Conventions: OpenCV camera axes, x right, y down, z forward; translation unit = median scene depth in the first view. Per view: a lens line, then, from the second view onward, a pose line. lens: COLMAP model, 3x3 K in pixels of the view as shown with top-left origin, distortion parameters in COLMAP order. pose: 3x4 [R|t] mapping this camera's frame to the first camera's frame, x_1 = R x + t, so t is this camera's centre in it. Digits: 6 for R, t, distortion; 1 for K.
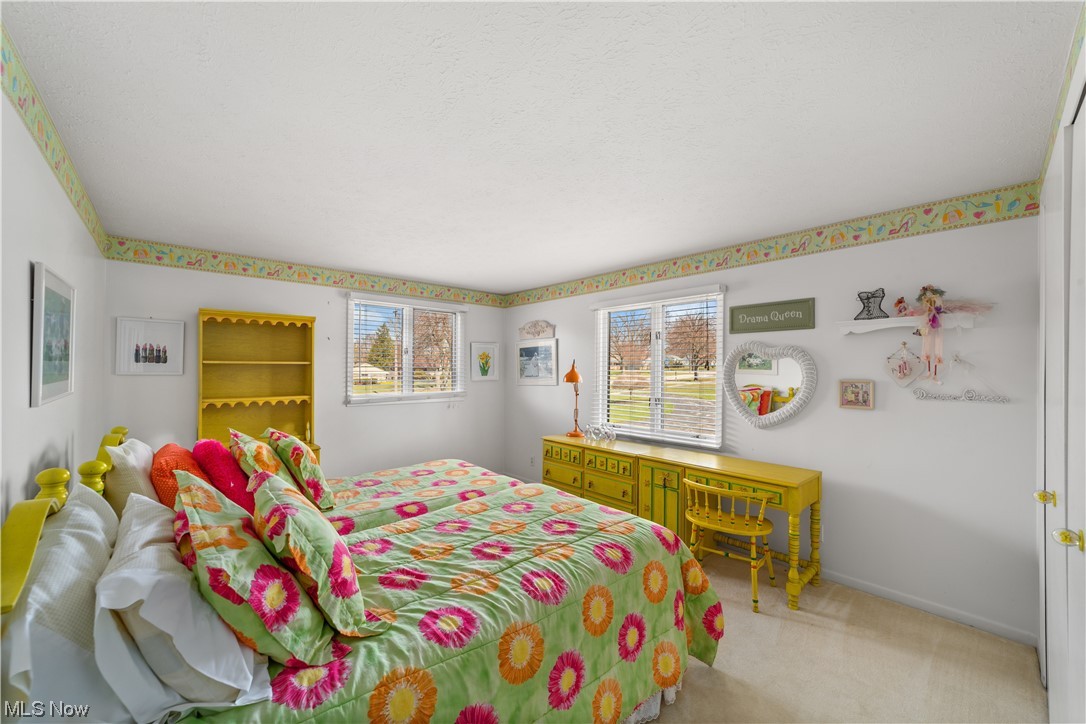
lens RADIAL K [[420.9, 0, 538.9], [0, 420.9, 364.9], [0, 0, 1]] dist [-0.009444, 0.004929]
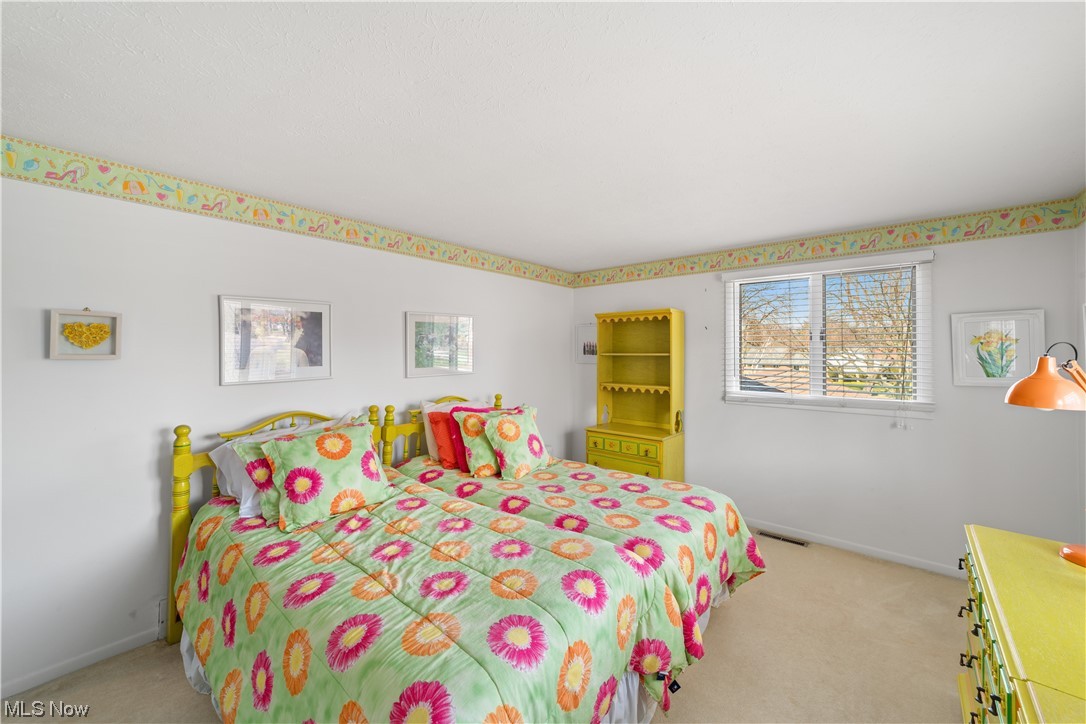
lens RADIAL K [[420.9, 0, 539.8], [0, 420.9, 352.7], [0, 0, 1]] dist [-0.009444, 0.004929]
pose [[0.121663, -0.004801, -0.992560, 0.566638], [0.007004, 0.999968, -0.003978, -0.009962], [0.992547, -0.006468, 0.121692, 0.764184]]
